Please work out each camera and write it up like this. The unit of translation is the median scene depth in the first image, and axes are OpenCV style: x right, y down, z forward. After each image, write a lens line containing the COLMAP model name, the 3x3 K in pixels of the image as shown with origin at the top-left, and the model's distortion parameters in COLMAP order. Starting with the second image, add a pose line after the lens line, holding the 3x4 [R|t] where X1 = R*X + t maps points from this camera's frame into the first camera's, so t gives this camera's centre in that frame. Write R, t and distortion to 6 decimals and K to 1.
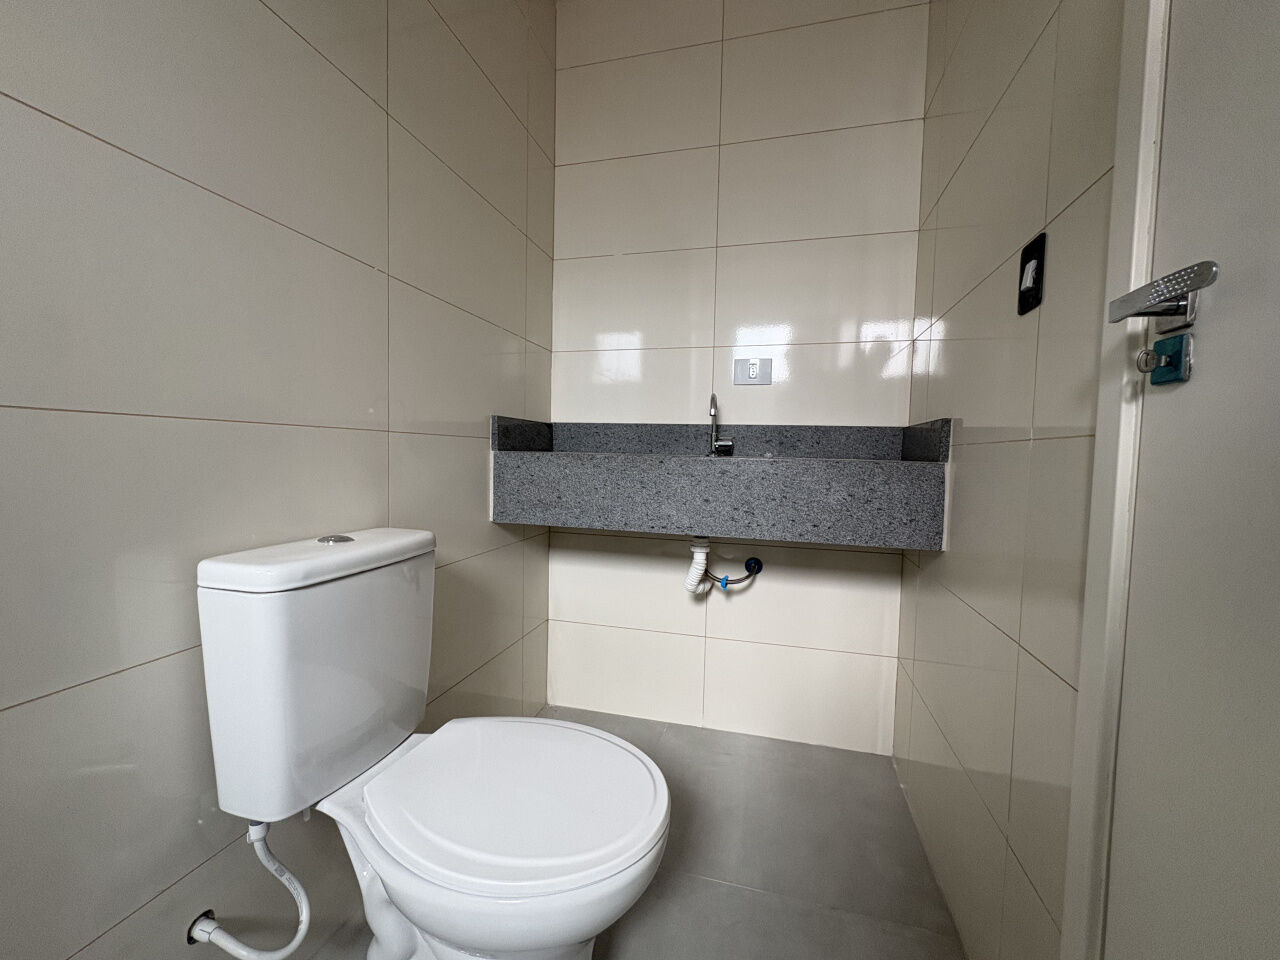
lens RADIAL K [[511.4, 0, 639.3], [0, 511.4, 479.6], [0, 0, 1]] dist [0.001202, -0.000246]
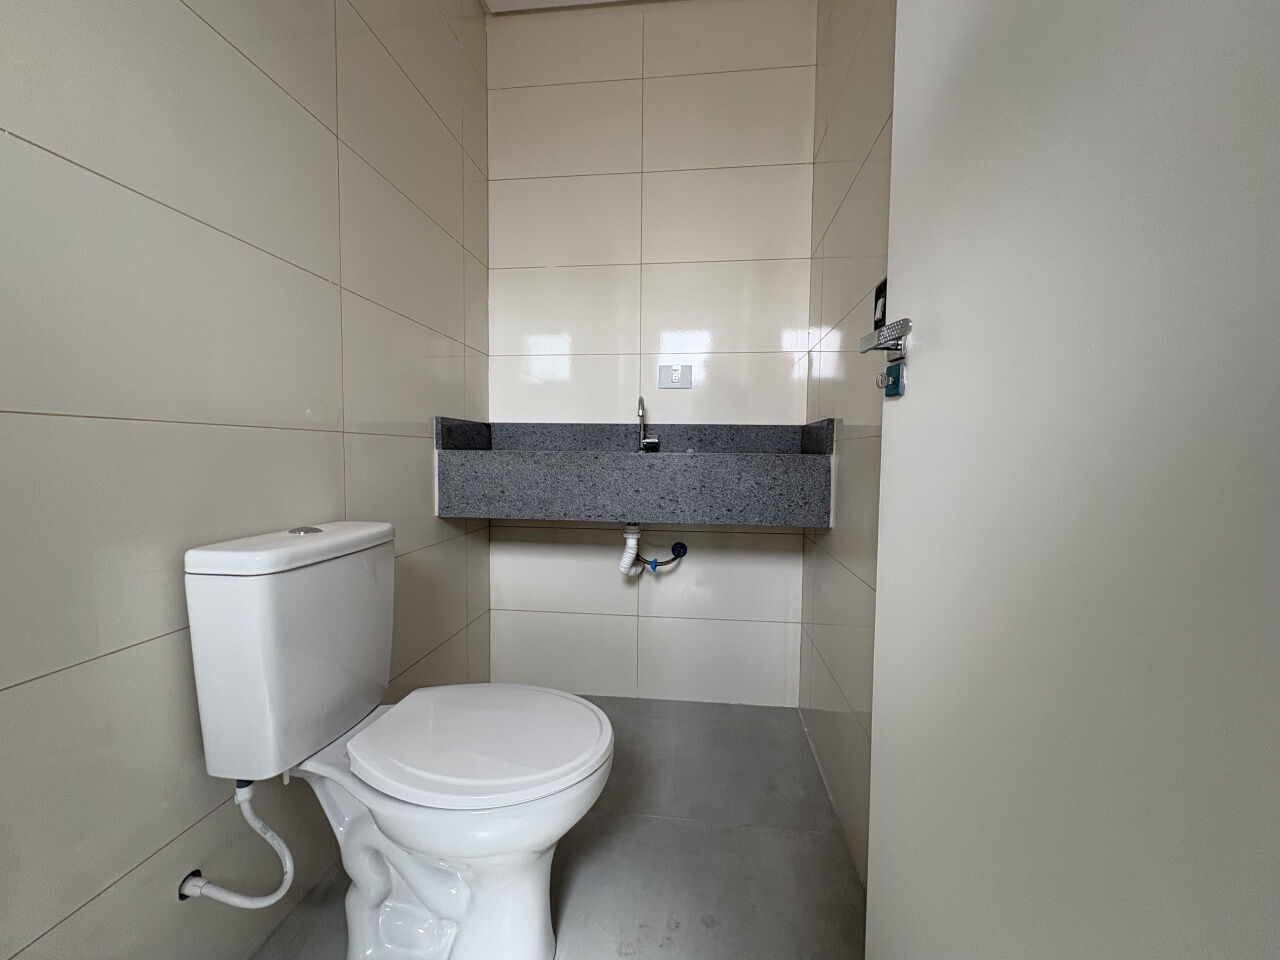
lens RADIAL K [[511.4, 0, 639.3], [0, 511.4, 479.6], [0, 0, 1]] dist [0.001202, -0.000246]
pose [[0.989984, -0.019898, 0.139767, -0.021199], [0.019427, 0.999800, 0.004733, 0.009780], [-0.139833, -0.001970, 0.990173, -0.123151]]
